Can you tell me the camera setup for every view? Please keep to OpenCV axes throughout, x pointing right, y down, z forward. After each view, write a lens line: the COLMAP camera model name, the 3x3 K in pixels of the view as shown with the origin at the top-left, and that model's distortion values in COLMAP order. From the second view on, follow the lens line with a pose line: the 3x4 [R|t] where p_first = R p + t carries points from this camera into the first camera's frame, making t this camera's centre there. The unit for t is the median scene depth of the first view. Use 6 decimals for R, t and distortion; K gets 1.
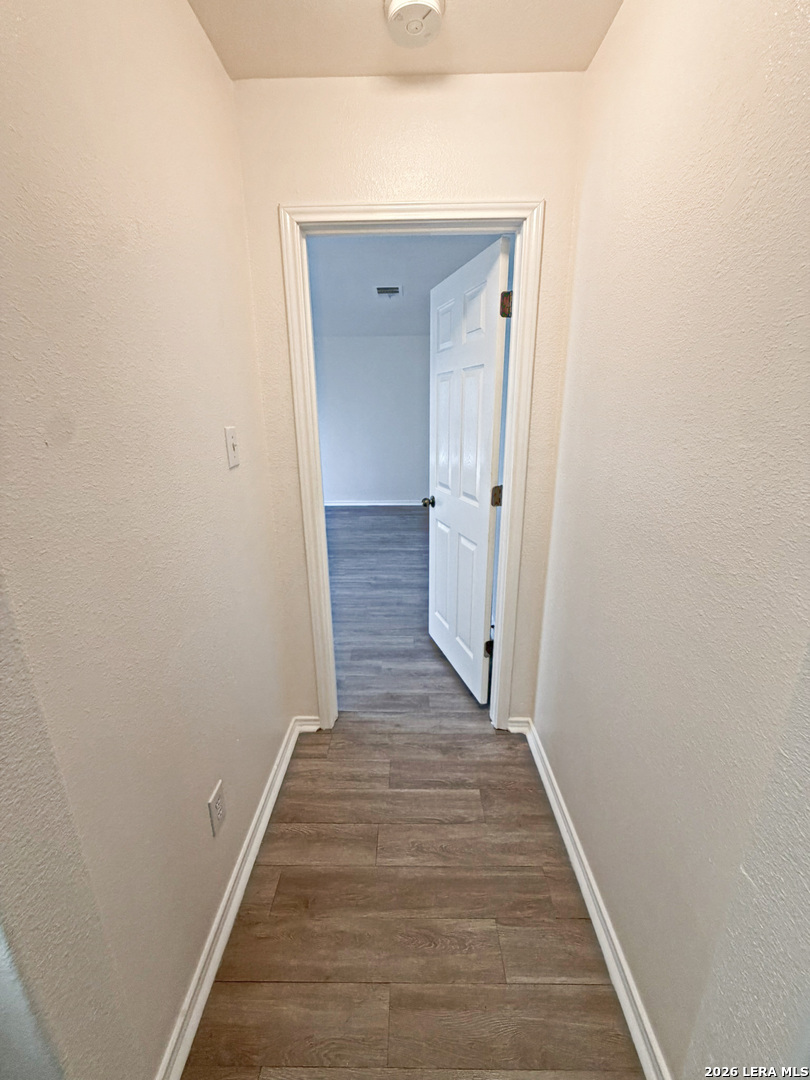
lens RADIAL K [[430.1, 0, 405.0], [0, 430.1, 540.0], [0, 0, 1]] dist [-0.000150, 0.000071]
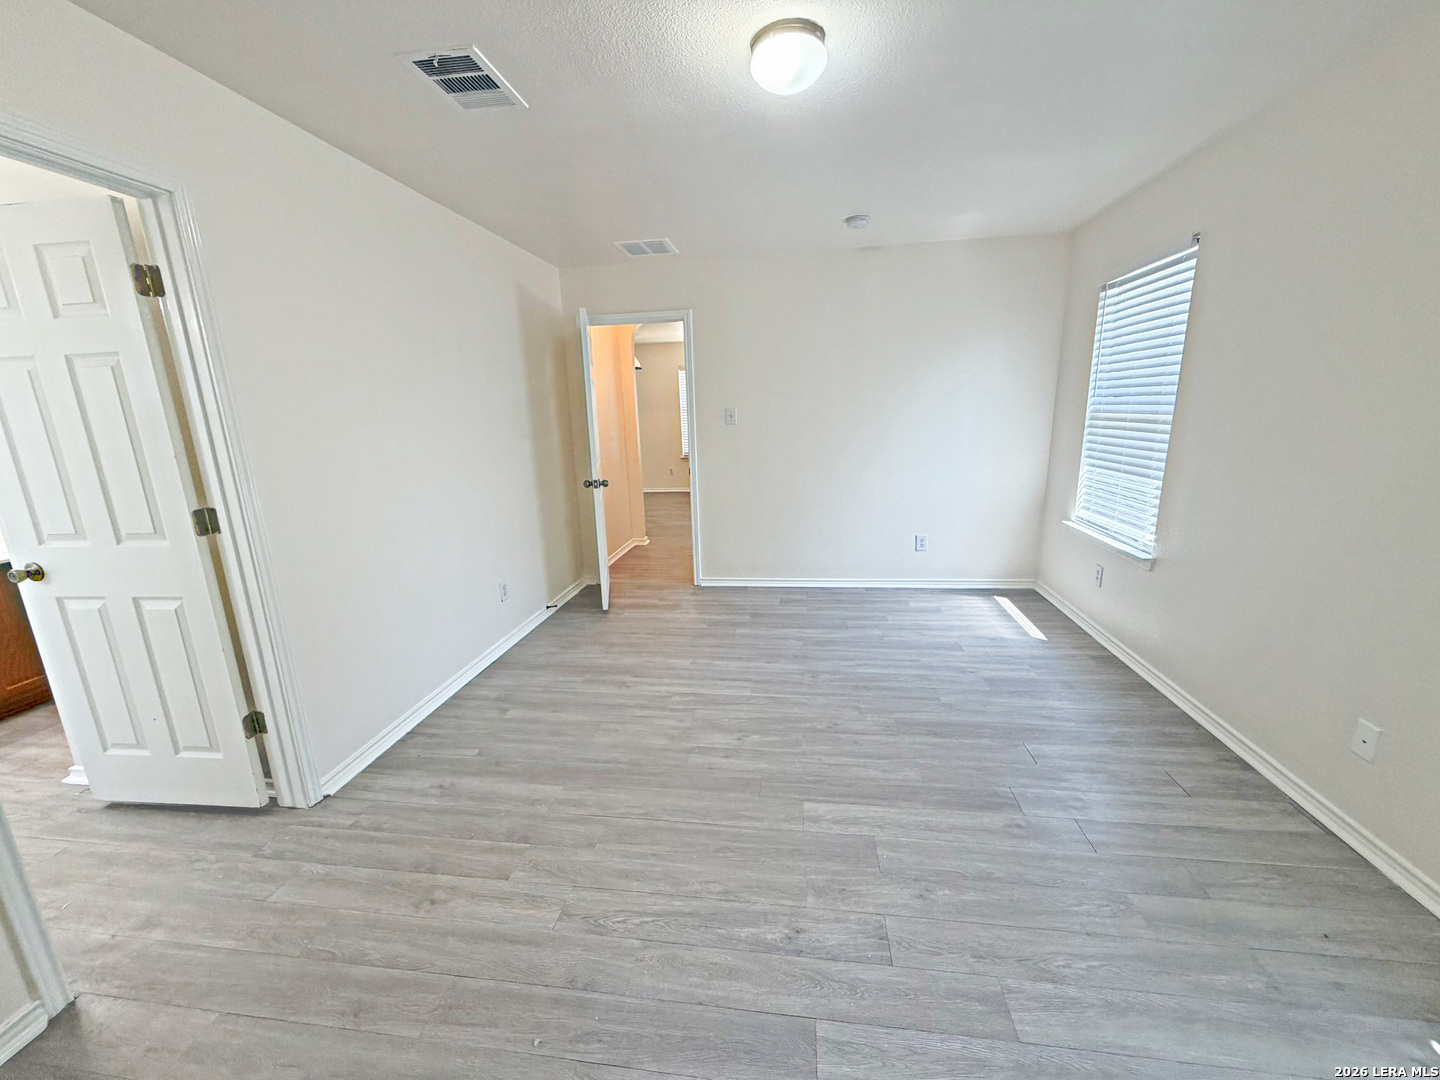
lens RADIAL K [[558.7, 0, 722.4], [0, 558.7, 534.4], [0, 0, 1]] dist [-0.000451, -0.000048]
pose [[-0.992601, 0.013689, 0.120650, -0.294464], [0.069650, 0.878093, 0.473393, -0.438406], [-0.099462, 0.478293, -0.872549, 1.525201]]
